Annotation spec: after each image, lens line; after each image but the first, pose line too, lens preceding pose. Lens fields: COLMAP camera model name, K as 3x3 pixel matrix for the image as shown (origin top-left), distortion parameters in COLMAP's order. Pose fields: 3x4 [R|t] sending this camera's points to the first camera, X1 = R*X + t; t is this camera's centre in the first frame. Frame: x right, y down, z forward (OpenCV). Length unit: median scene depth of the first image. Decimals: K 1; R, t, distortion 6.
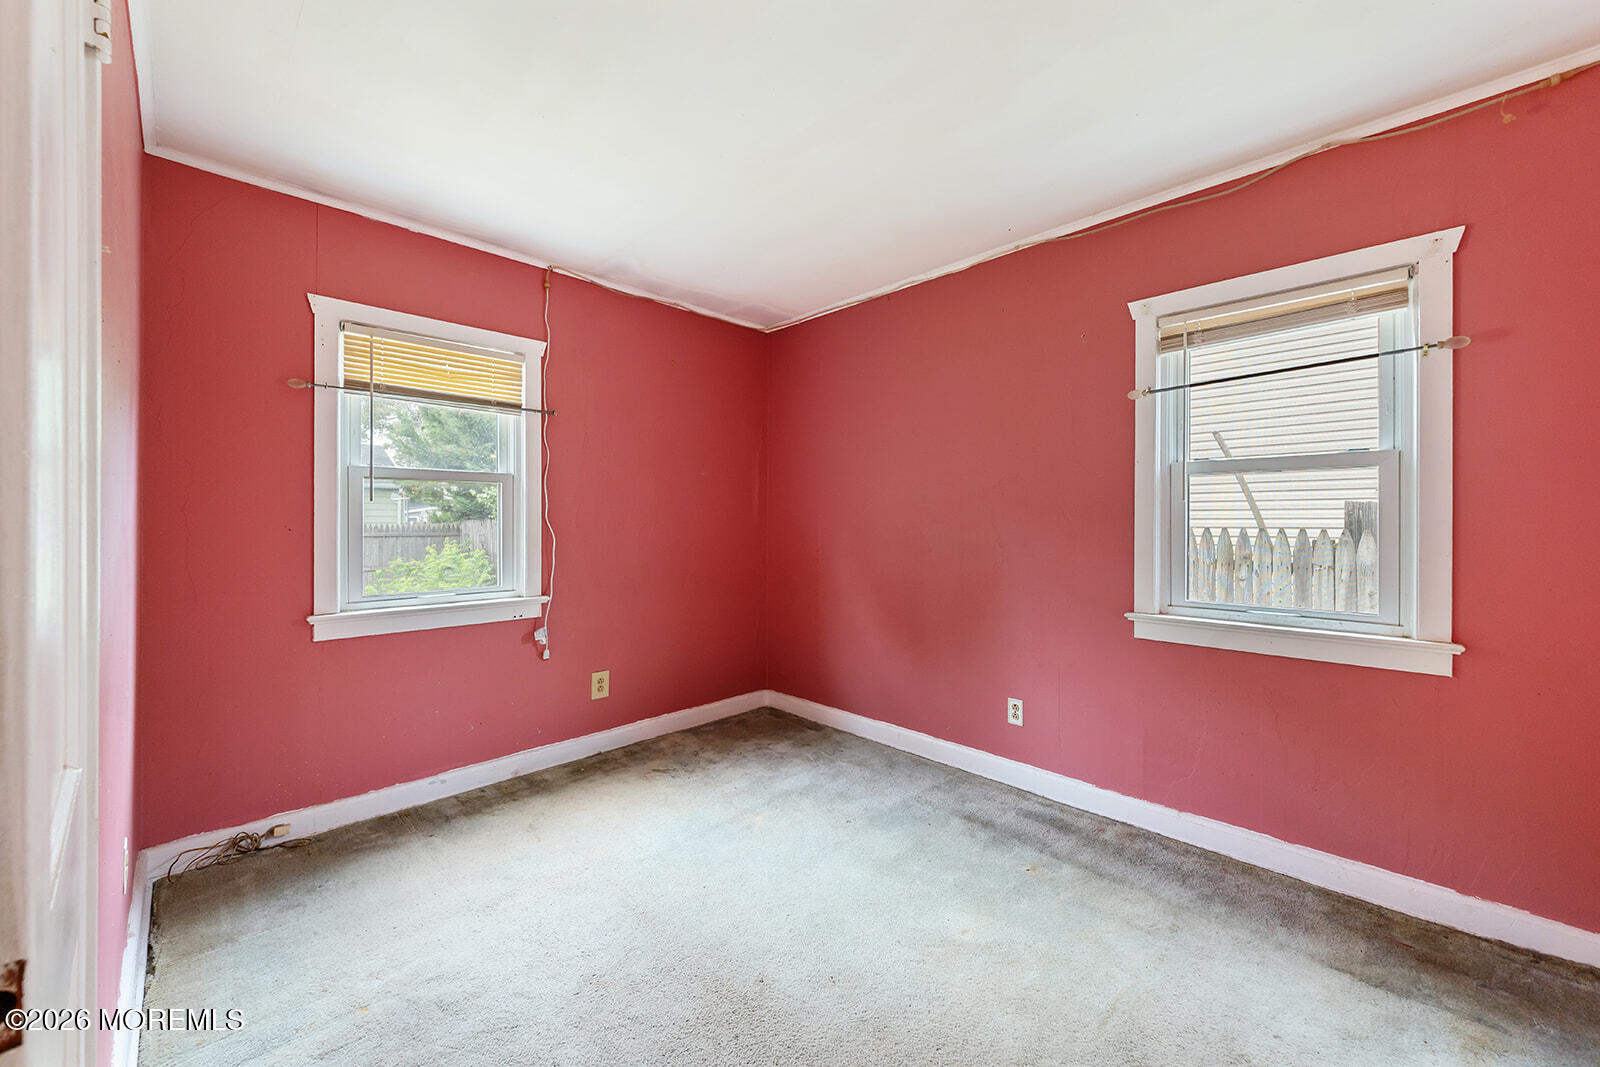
lens RADIAL K [[623.7, 0, 751.3], [0, 623.7, 522.9], [0, 0, 1]] dist [0.009273, -0.004589]
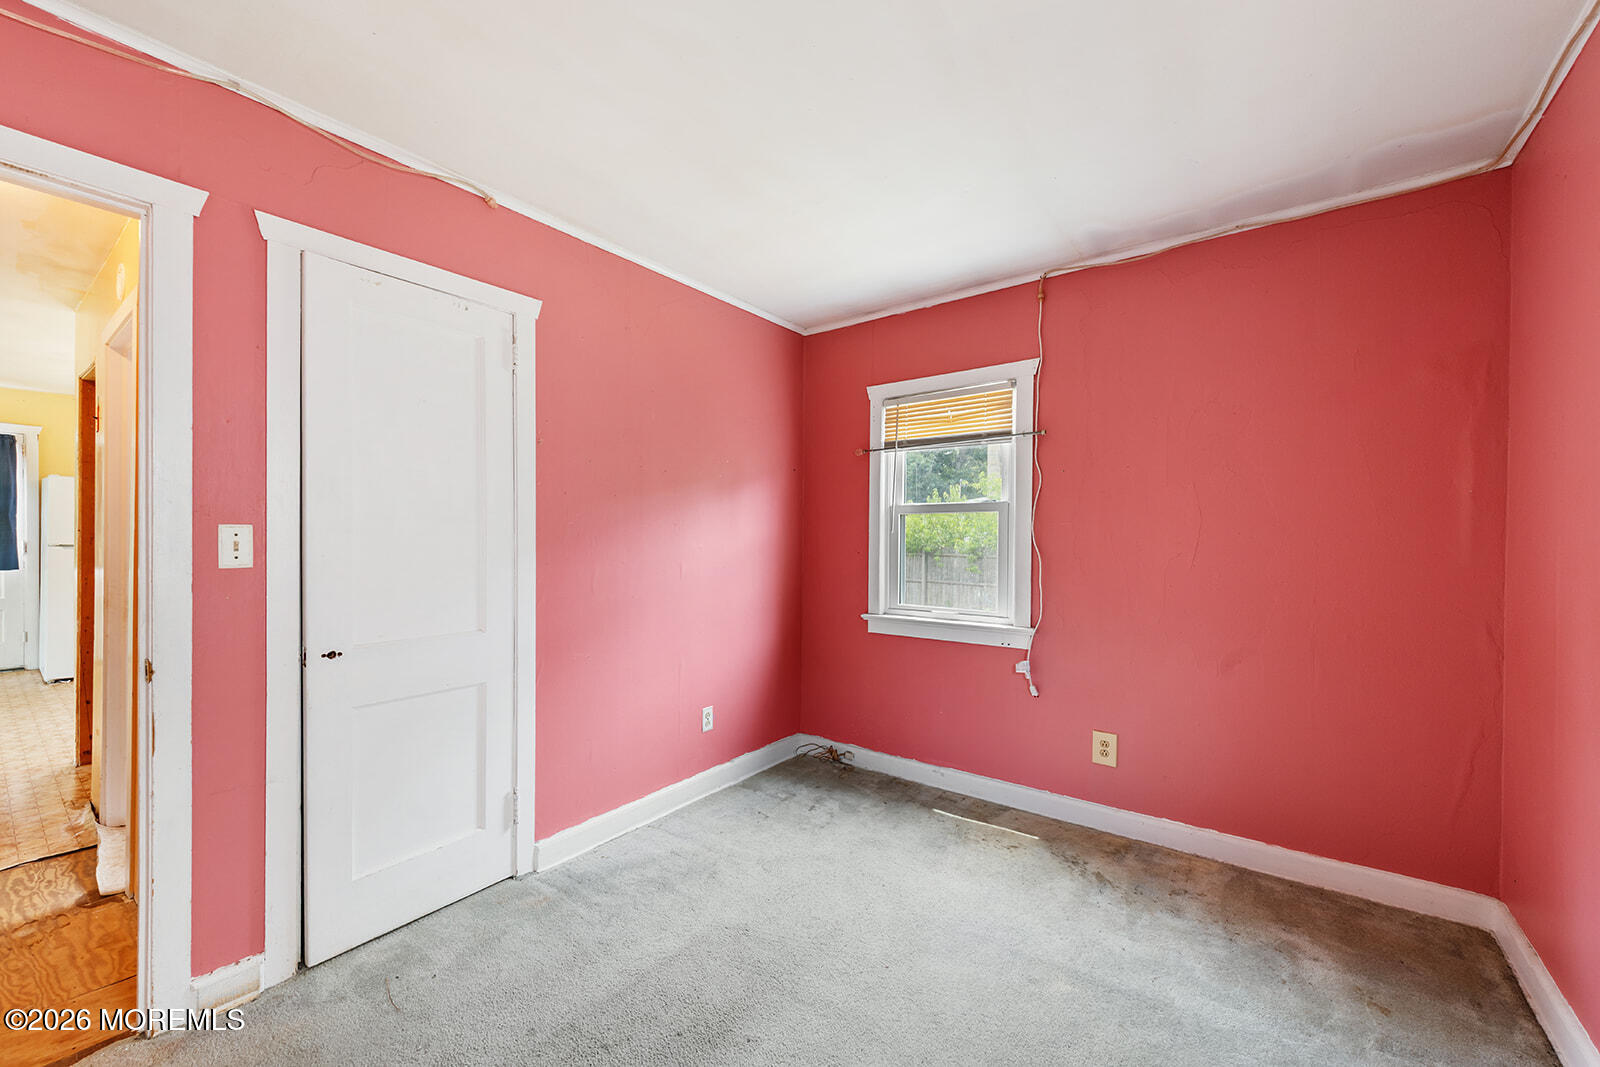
lens RADIAL K [[623.7, 0, 805.5], [0, 623.7, 542.1], [0, 0, 1]] dist [0.009273, -0.004589]
pose [[0.174215, 0.000797, -0.984707, 0.546983], [-0.008144, 0.999967, -0.000632, -0.010000], [0.984674, 0.008130, 0.174216, 0.507259]]
